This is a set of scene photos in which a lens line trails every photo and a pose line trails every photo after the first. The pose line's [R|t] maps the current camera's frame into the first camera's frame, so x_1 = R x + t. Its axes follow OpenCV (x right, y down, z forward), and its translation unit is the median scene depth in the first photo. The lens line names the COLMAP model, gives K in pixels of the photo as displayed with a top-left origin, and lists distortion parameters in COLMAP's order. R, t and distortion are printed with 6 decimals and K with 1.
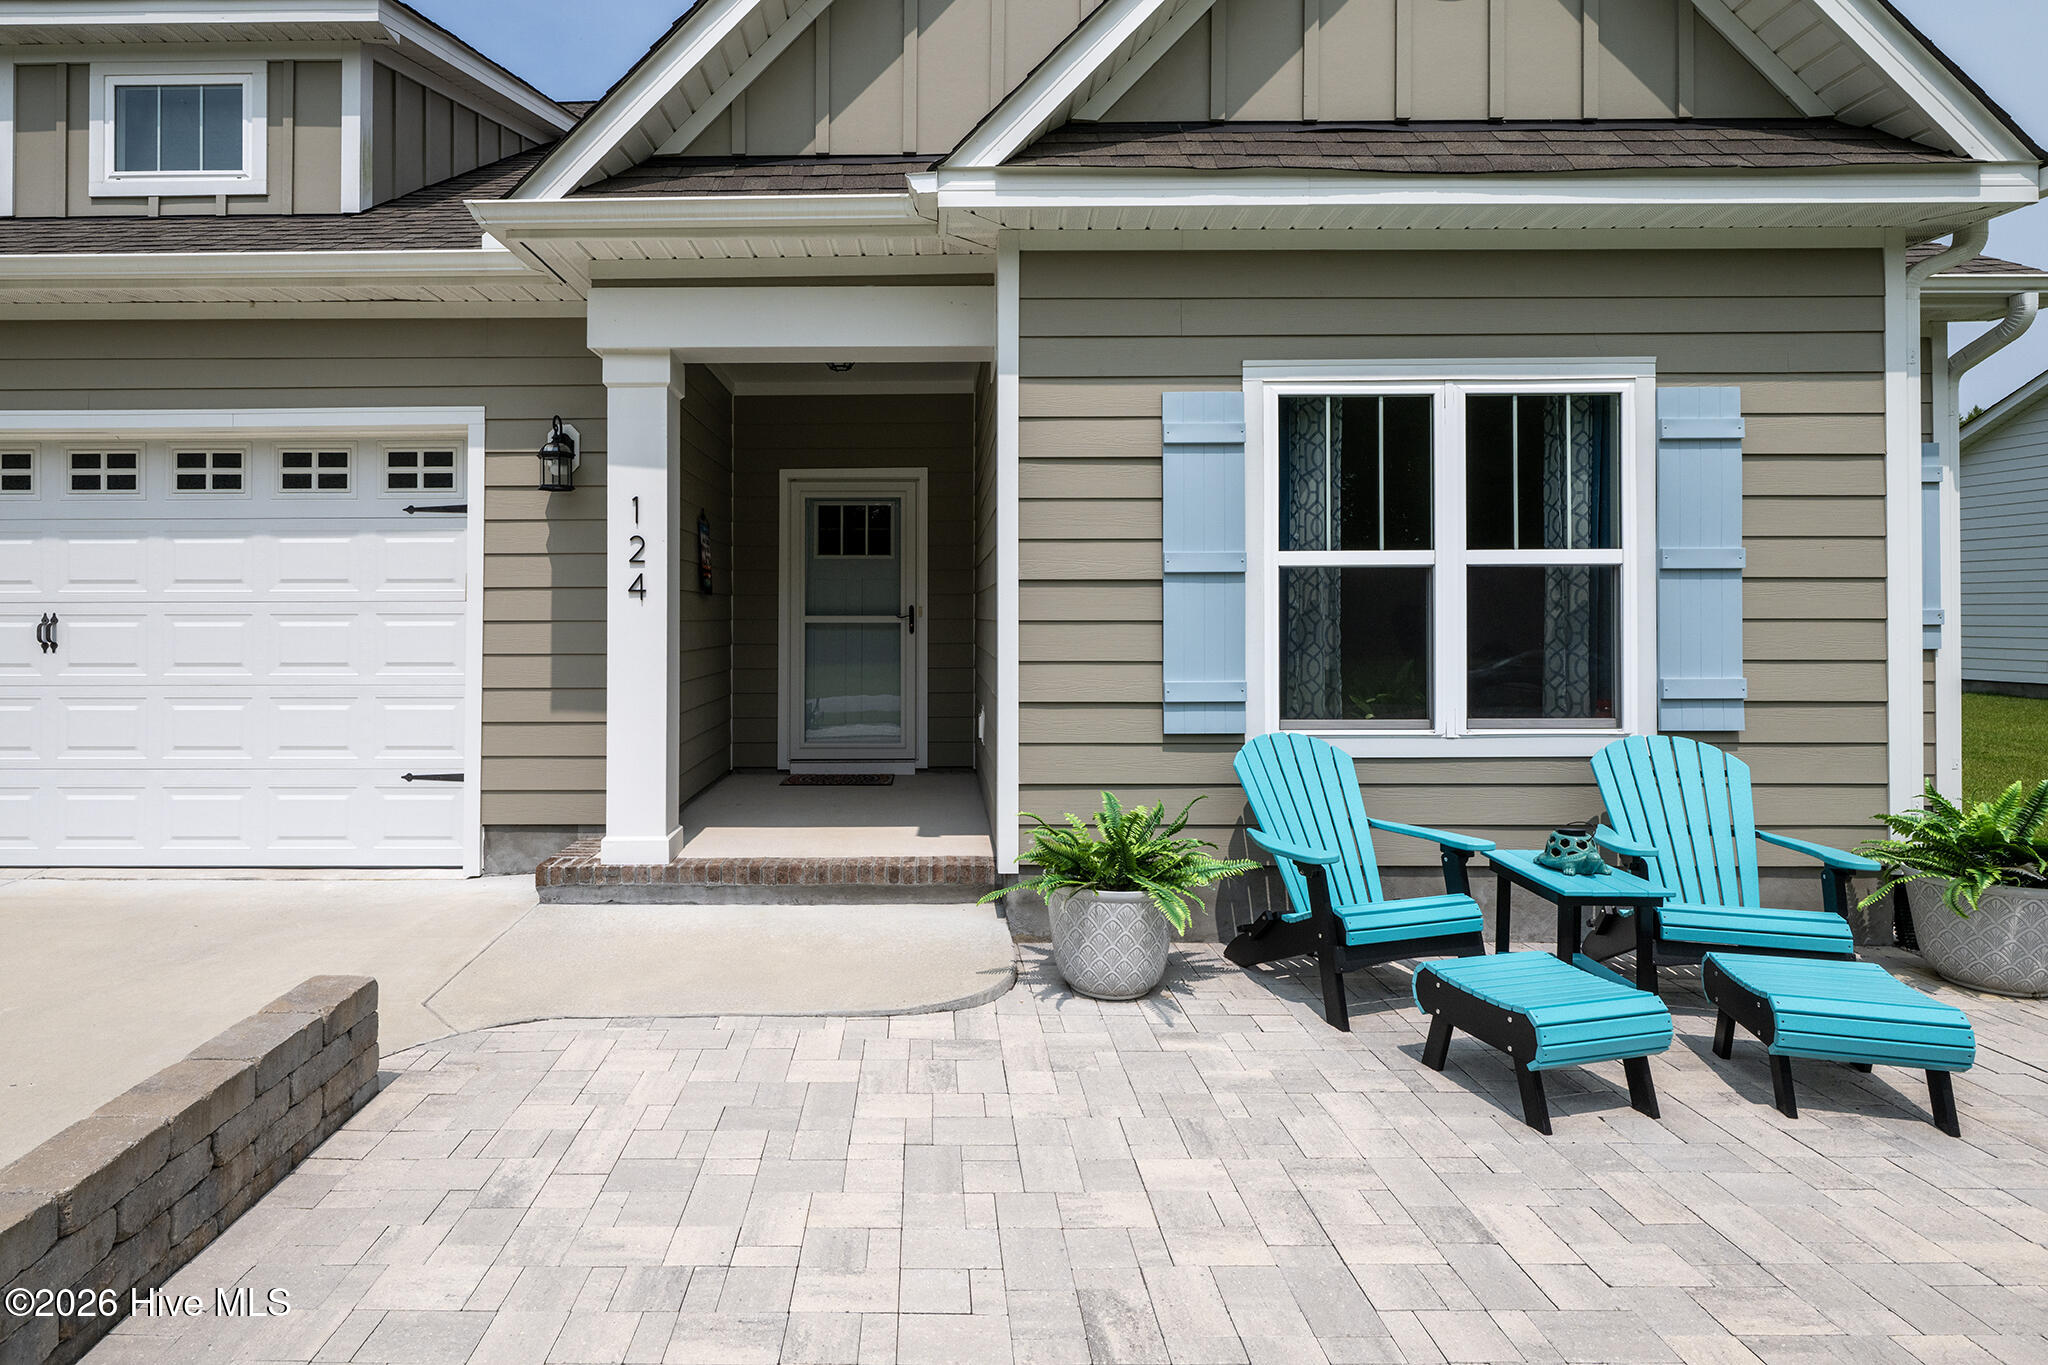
lens RADIAL K [[999.8, 0, 1002.3], [0, 999.8, 607.7], [0, 0, 1]] dist [-0.000195, -0.000712]
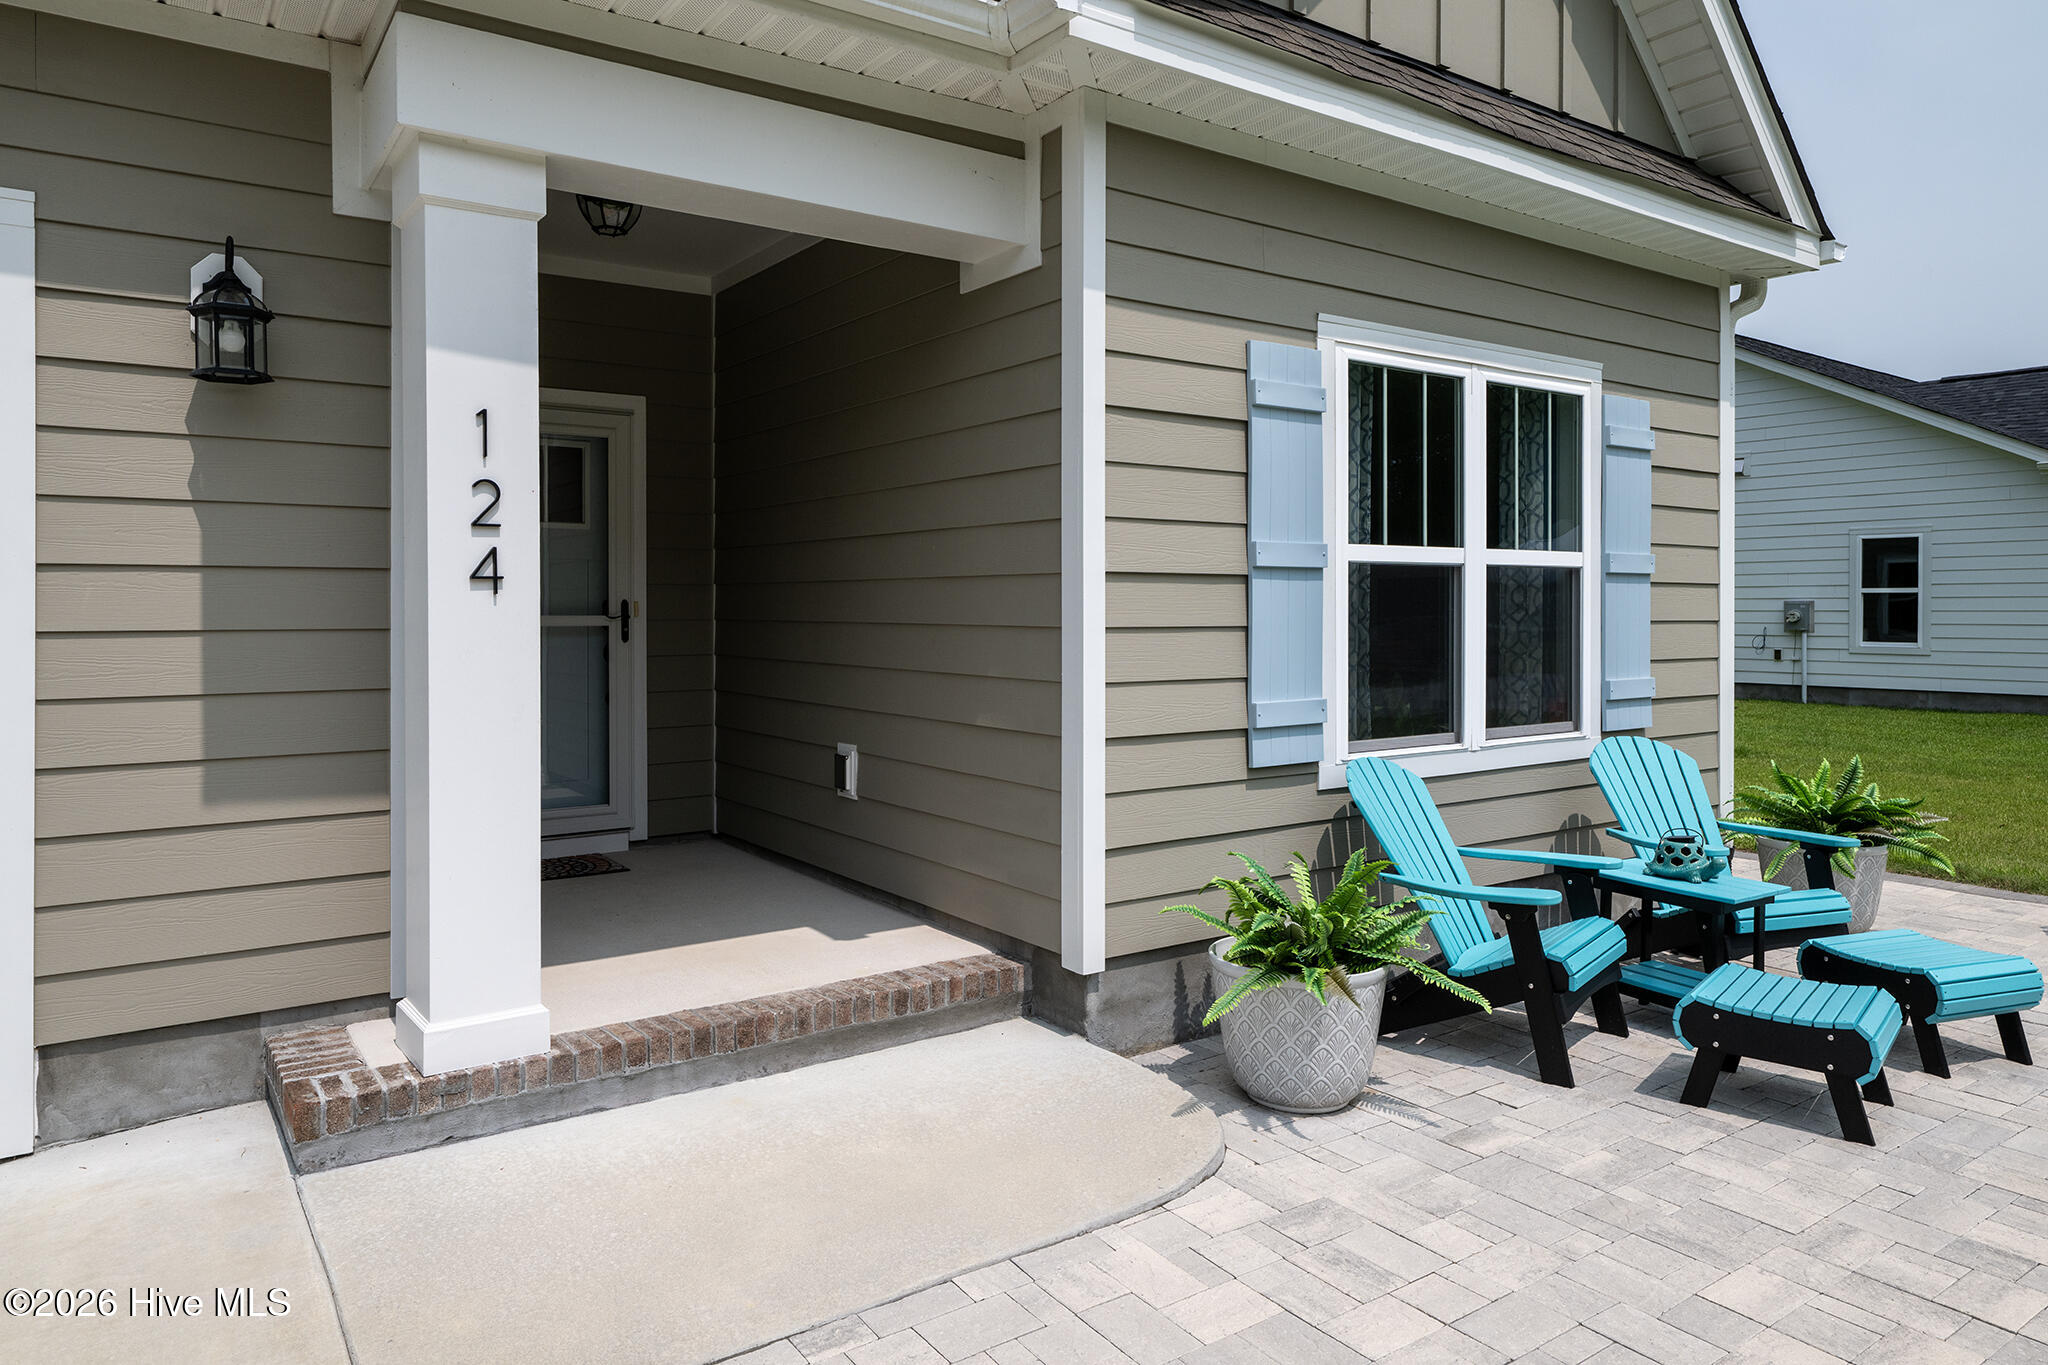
lens RADIAL K [[1223.5, 0, 981.2], [0, 1223.5, 612.8], [0, 0, 1]] dist [0.001000, 0.000061]
pose [[0.839541, -0.000351, 0.543295, -0.551135], [-0.006940, 0.999911, 0.011371, -0.007608], [-0.543251, -0.013317, 0.839465, 0.296227]]
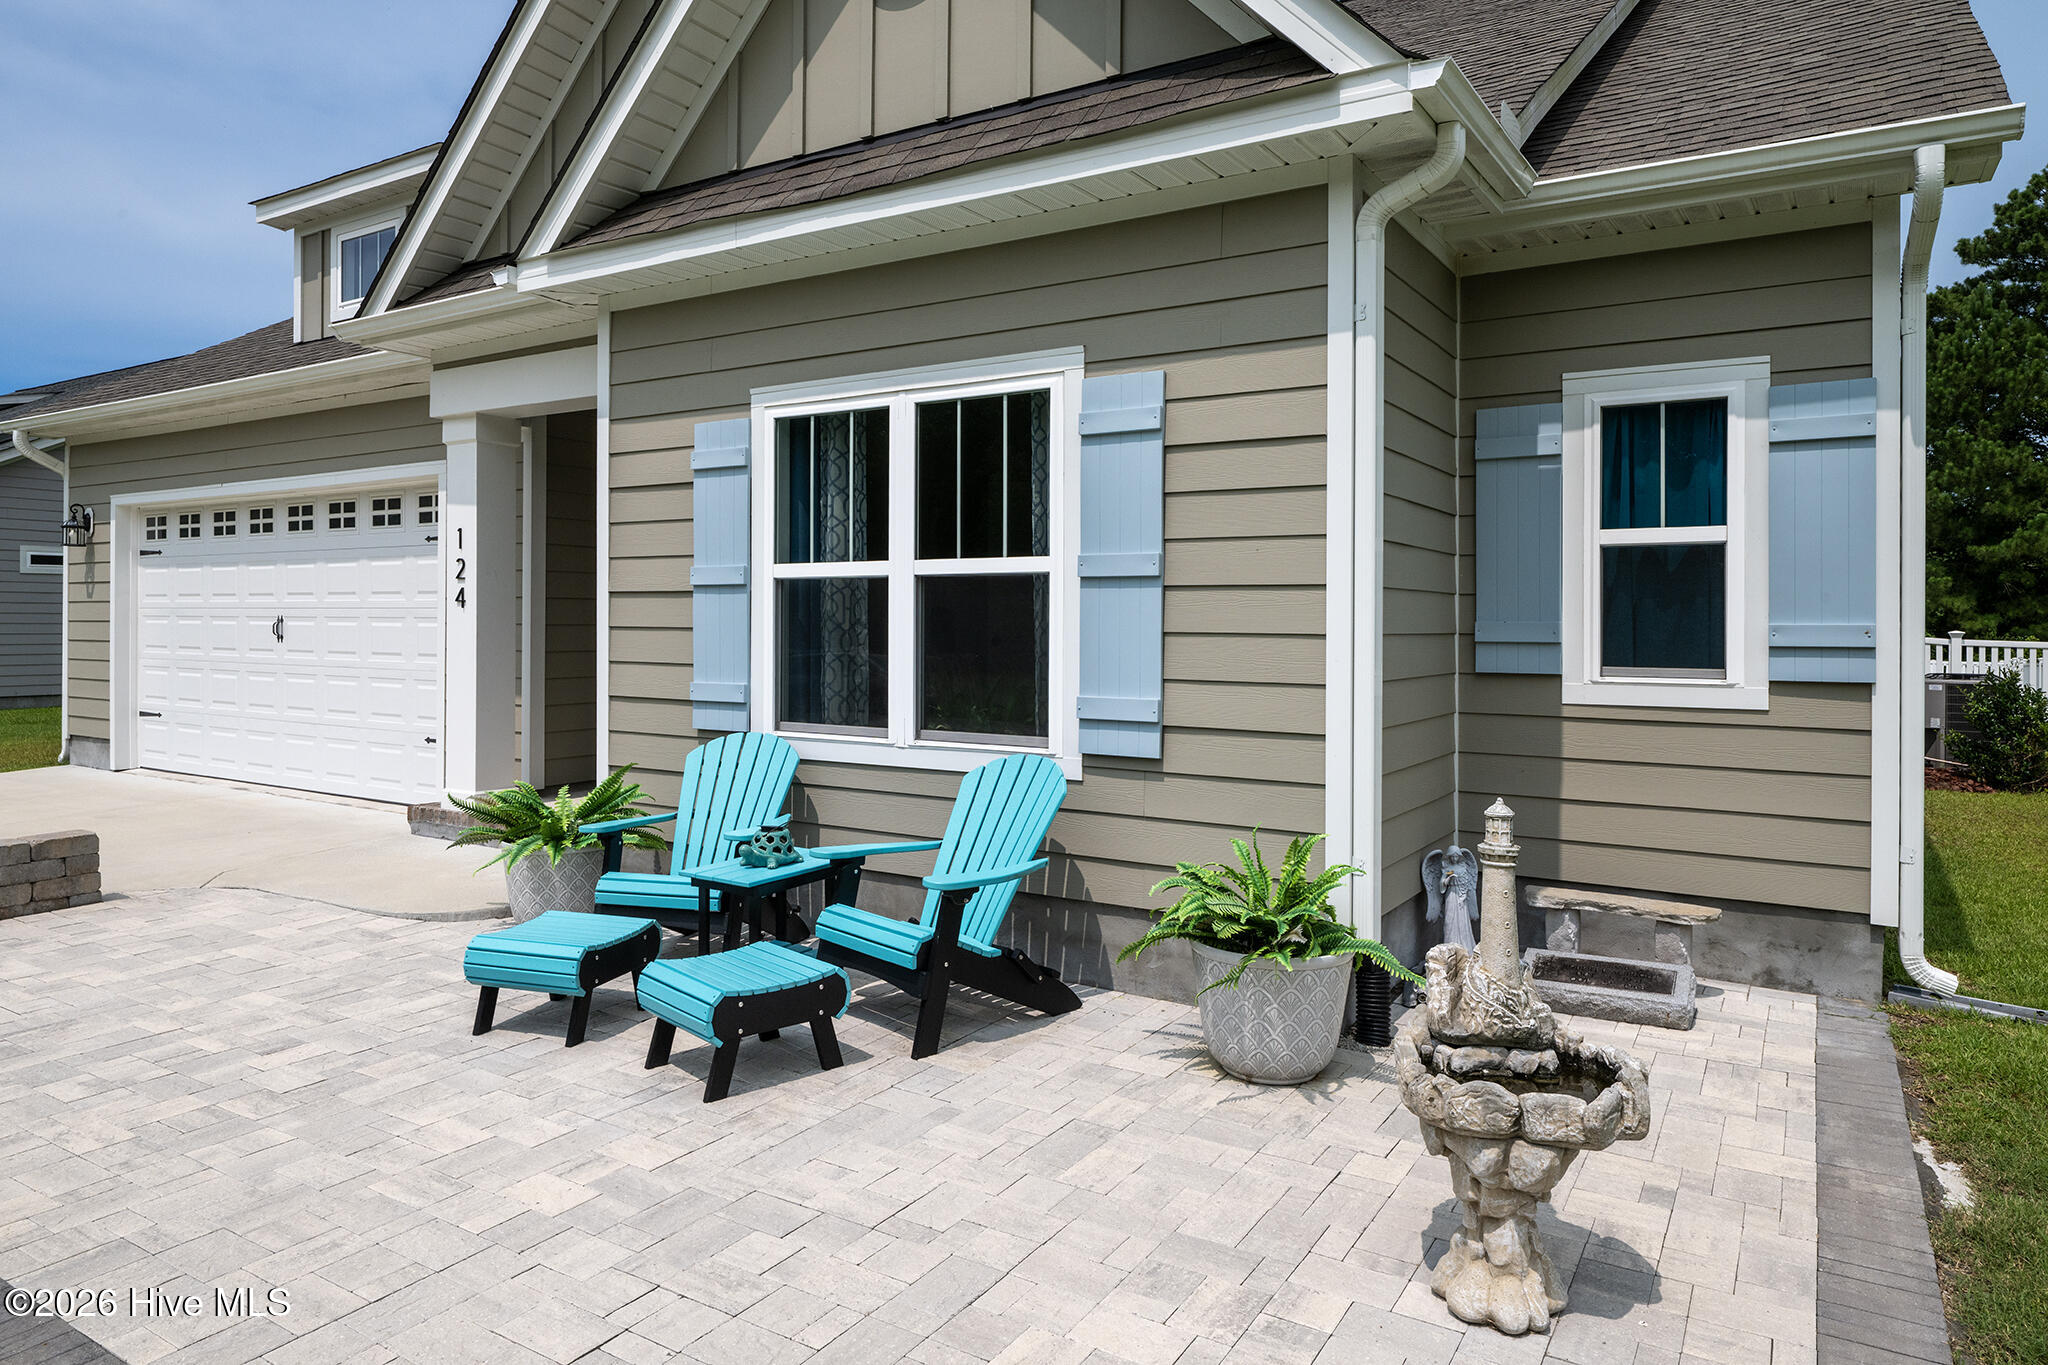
lens RADIAL K [[1212.6, 0, 1067.8], [0, 1212.6, 620.8], [0, 0, 1]] dist [0.000126, -0.000868]
pose [[0.868466, 0.007895, -0.495686, 1.193933], [-0.004502, 0.999958, 0.008039, -0.007562], [0.495728, -0.004750, 0.868465, 0.026205]]
